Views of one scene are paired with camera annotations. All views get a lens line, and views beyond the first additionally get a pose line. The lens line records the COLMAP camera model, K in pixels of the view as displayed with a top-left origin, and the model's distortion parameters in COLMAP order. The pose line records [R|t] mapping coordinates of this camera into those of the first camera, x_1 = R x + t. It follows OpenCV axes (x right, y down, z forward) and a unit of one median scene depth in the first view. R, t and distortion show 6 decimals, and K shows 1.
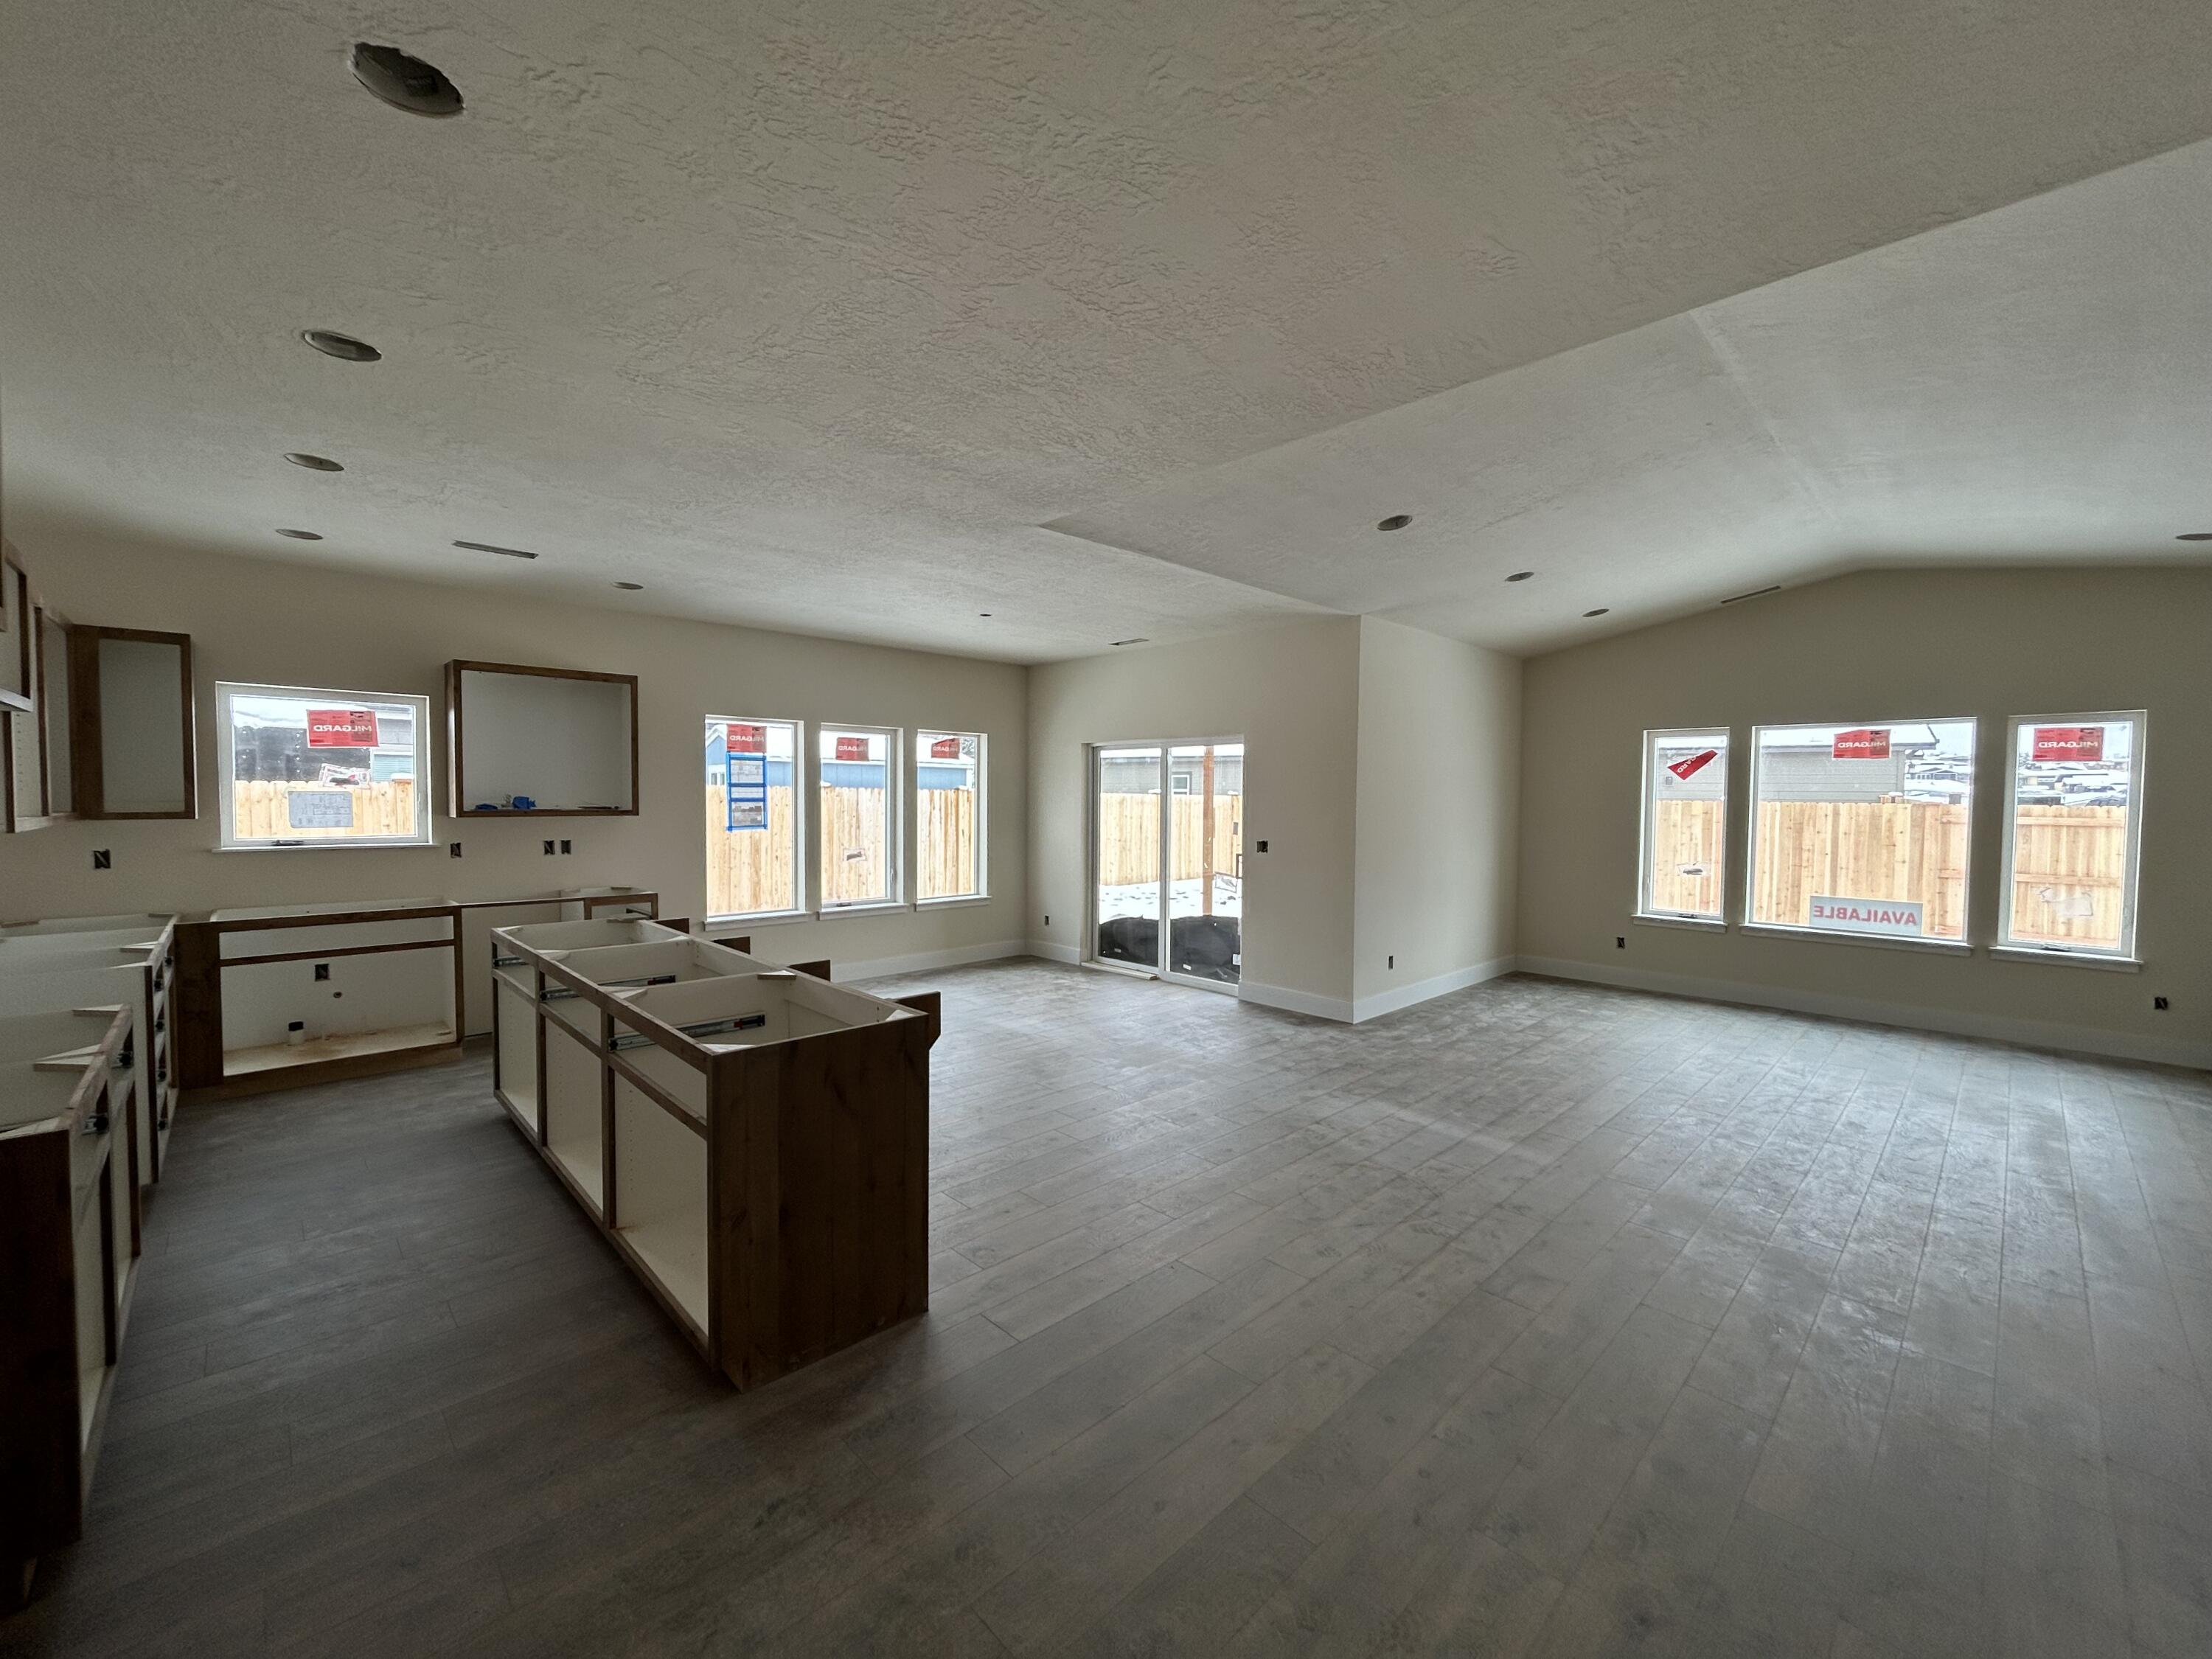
lens RADIAL K [[889.6, 0, 1103.2], [0, 889.6, 826.5], [0, 0, 1]] dist [-0.003171, 0.000401]
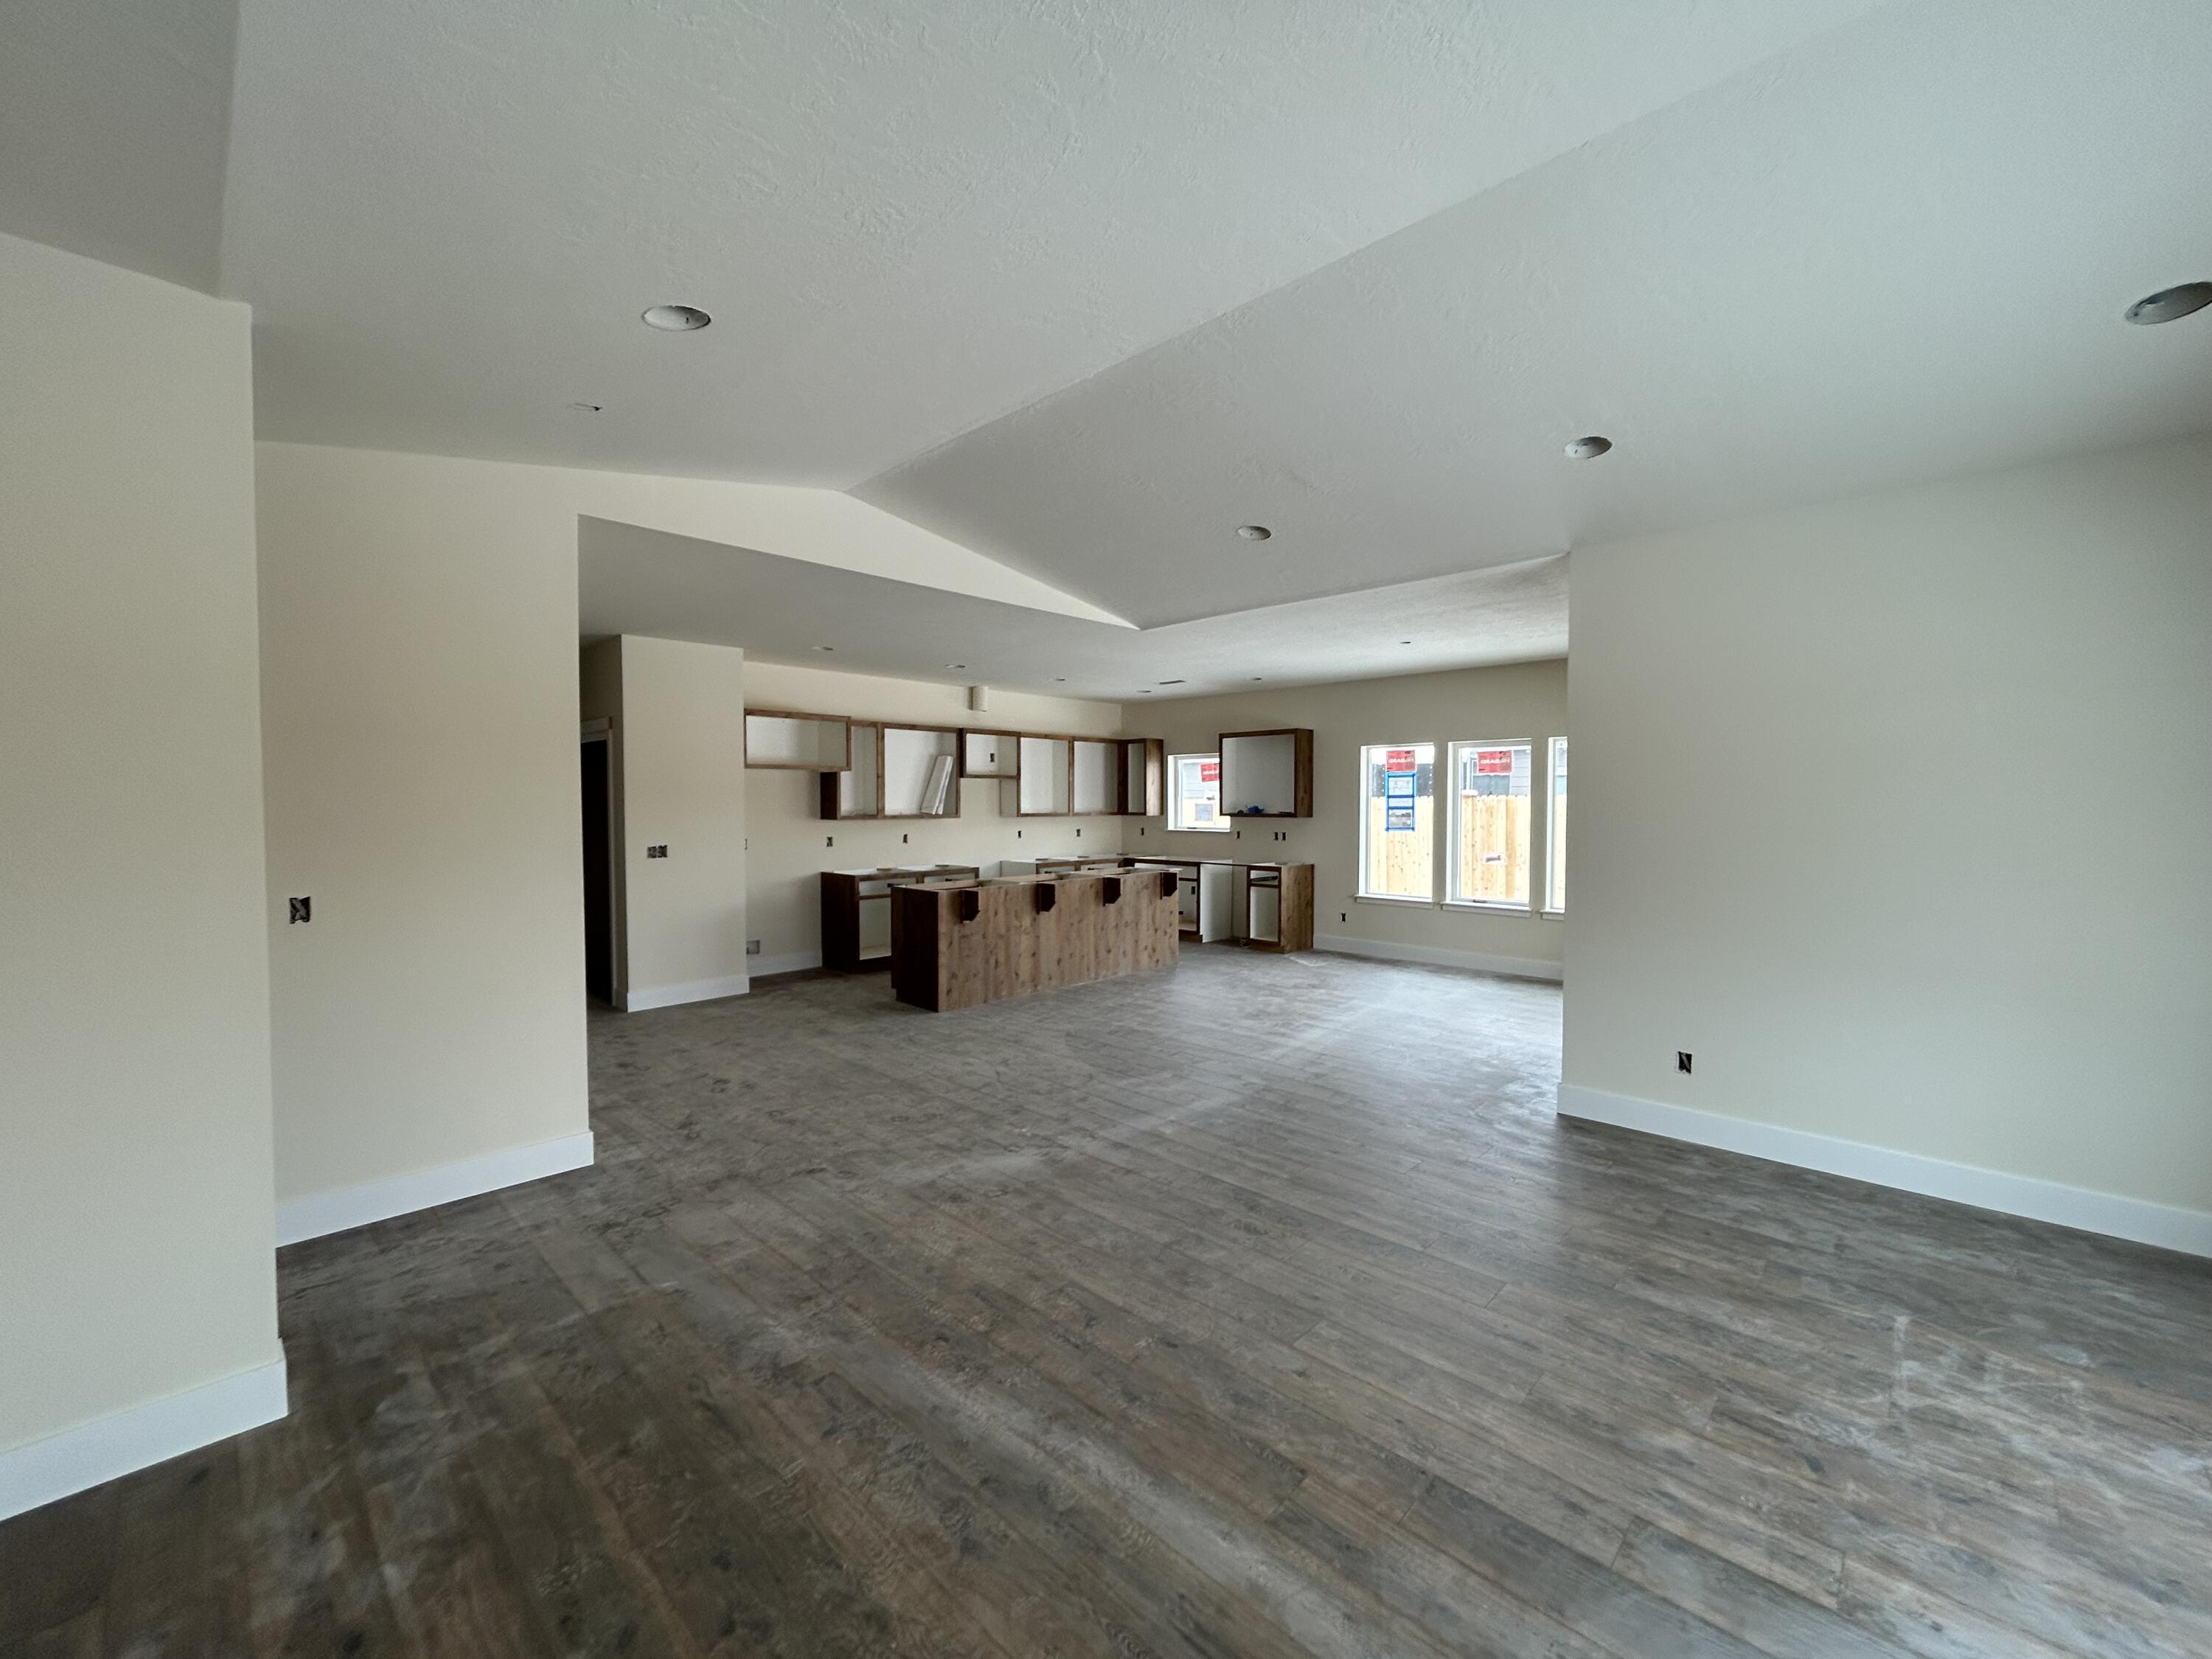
lens RADIAL K [[889.6, 0, 1101.6], [0, 889.6, 824.4], [0, 0, 1]] dist [-0.003171, 0.000401]
pose [[0.031588, 0.016627, -0.999363, 1.020479], [-0.034033, 0.999300, 0.015550, -0.013174], [0.998921, 0.033520, 0.032132, 0.611151]]
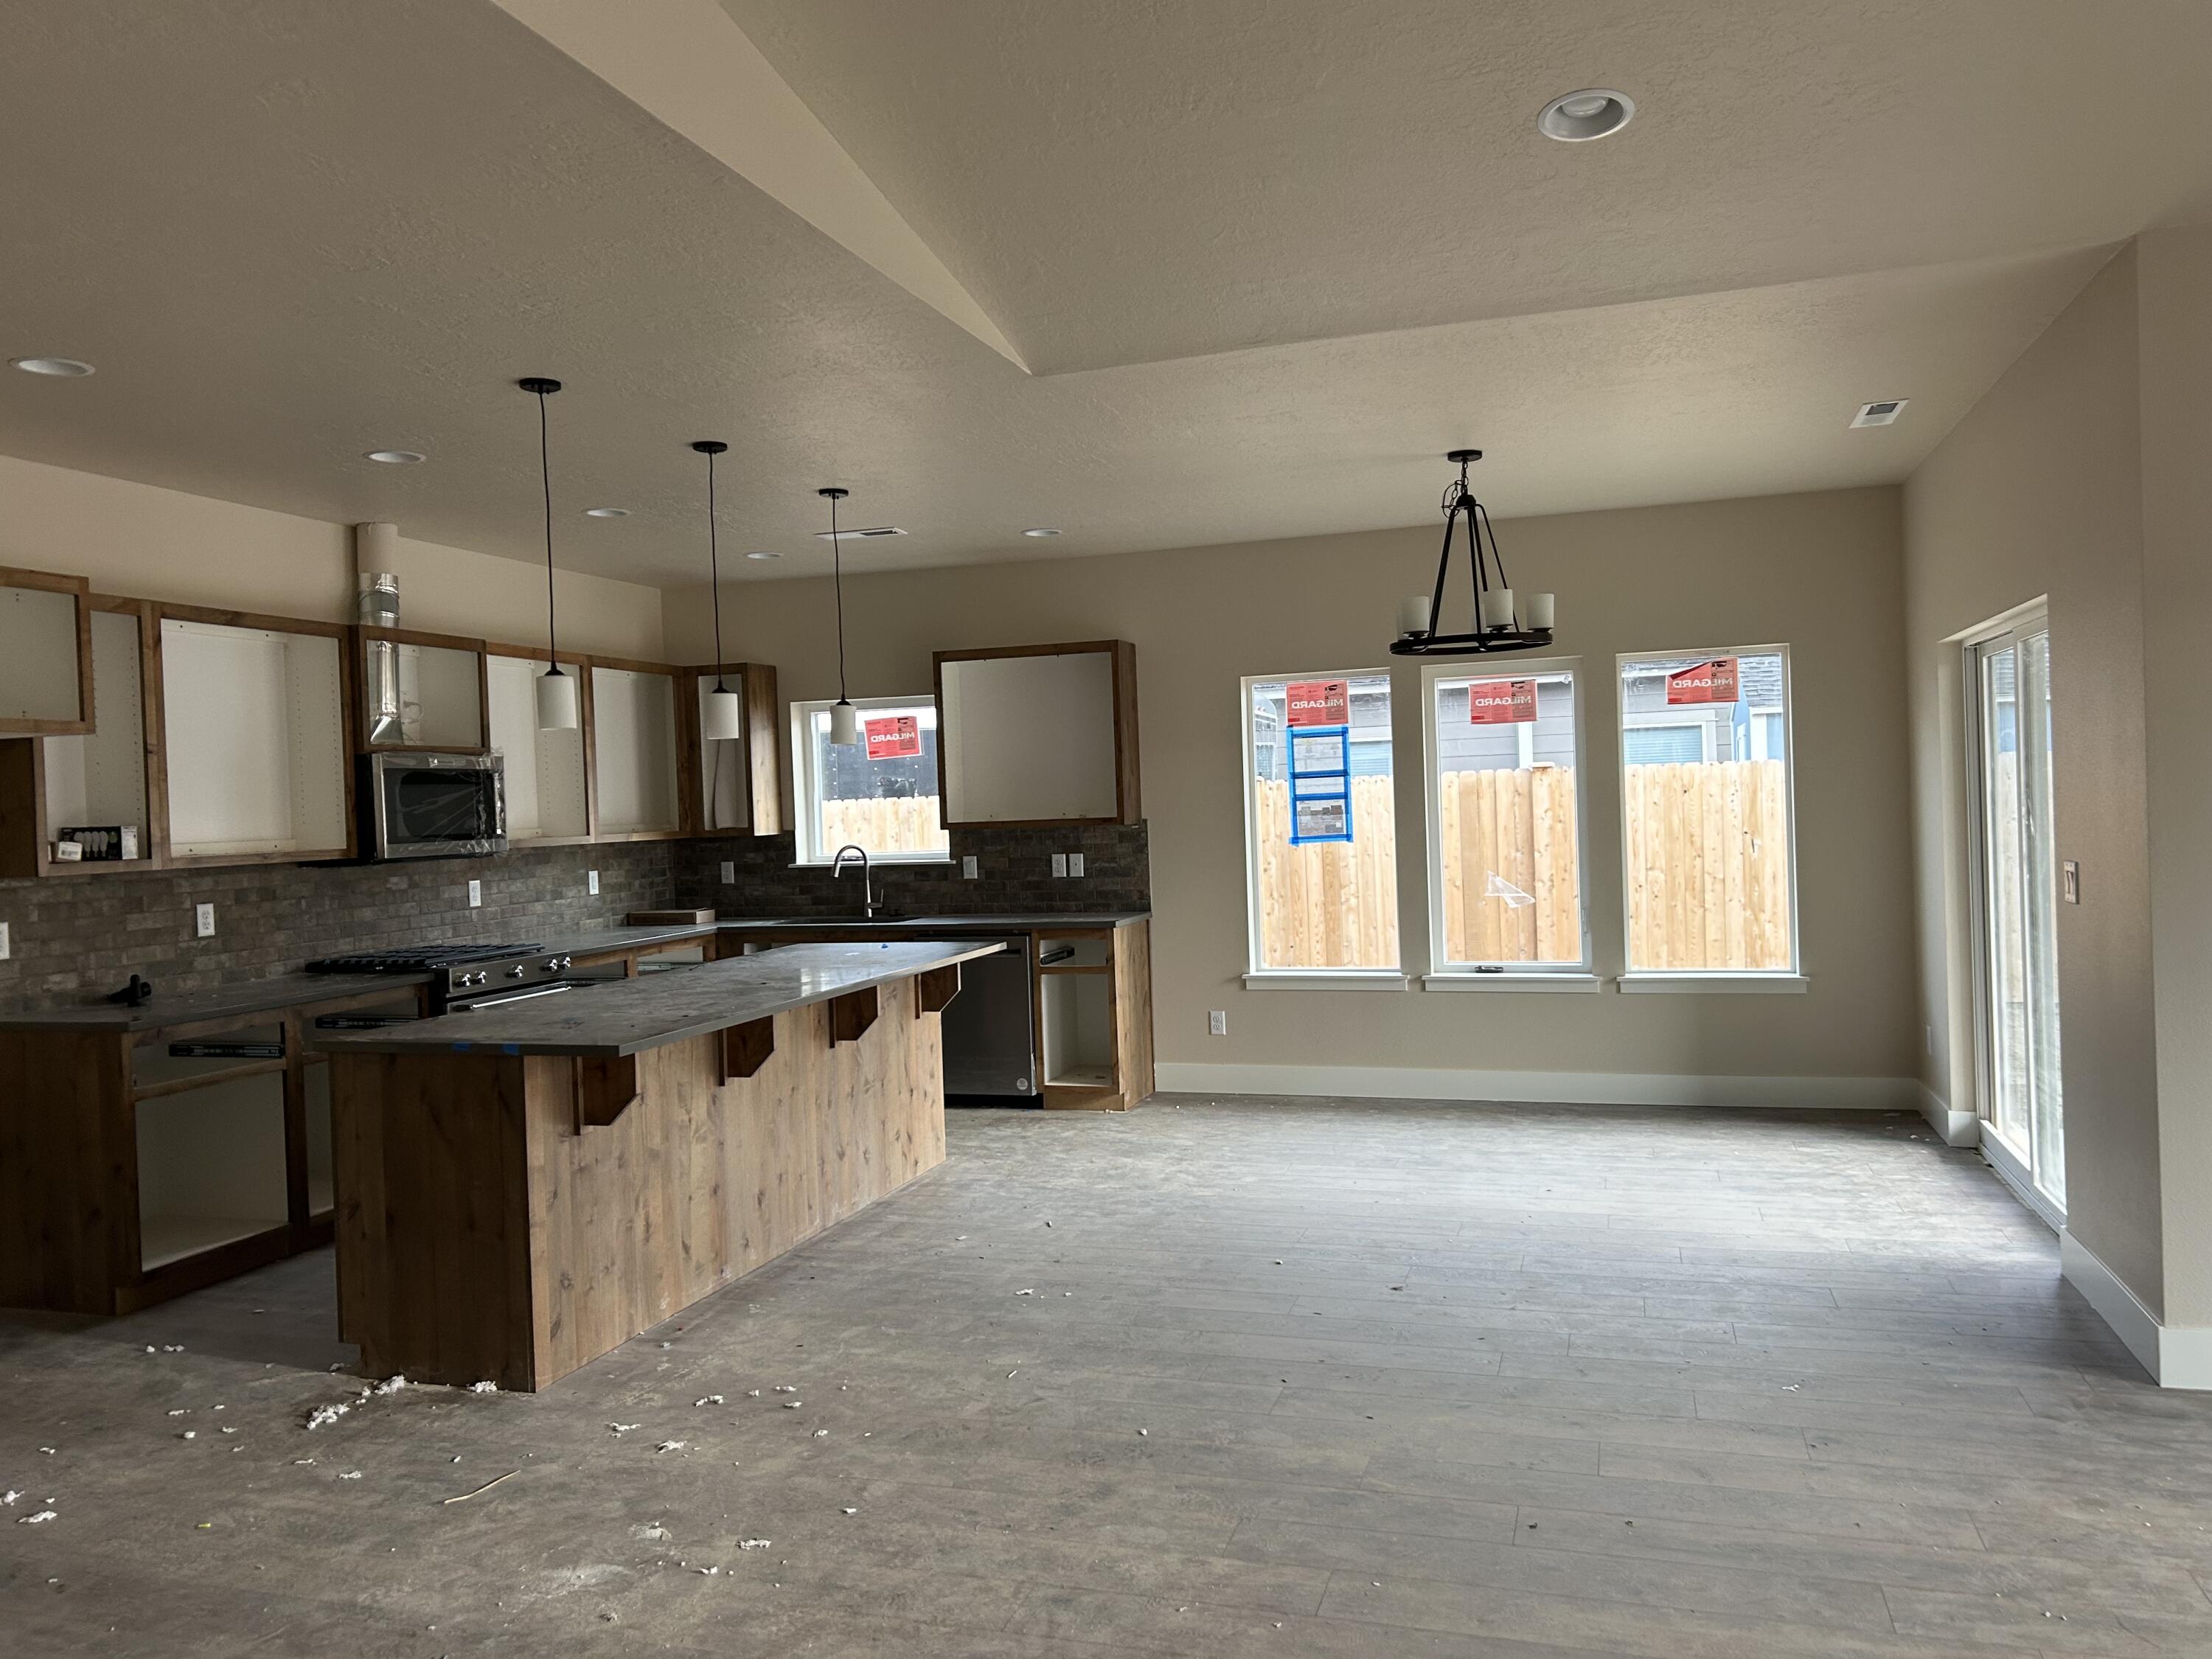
lens RADIAL K [[1652.4, 0, 1080.5], [0, 1652.4, 812.4], [0, 0, 1]] dist [0.067987, -0.045895]
pose [[0.469815, -0.019352, -0.882553, 0.689405], [0.008415, 0.999812, -0.017444, 0.001198], [0.882725, 0.000768, 0.469890, 0.315327]]
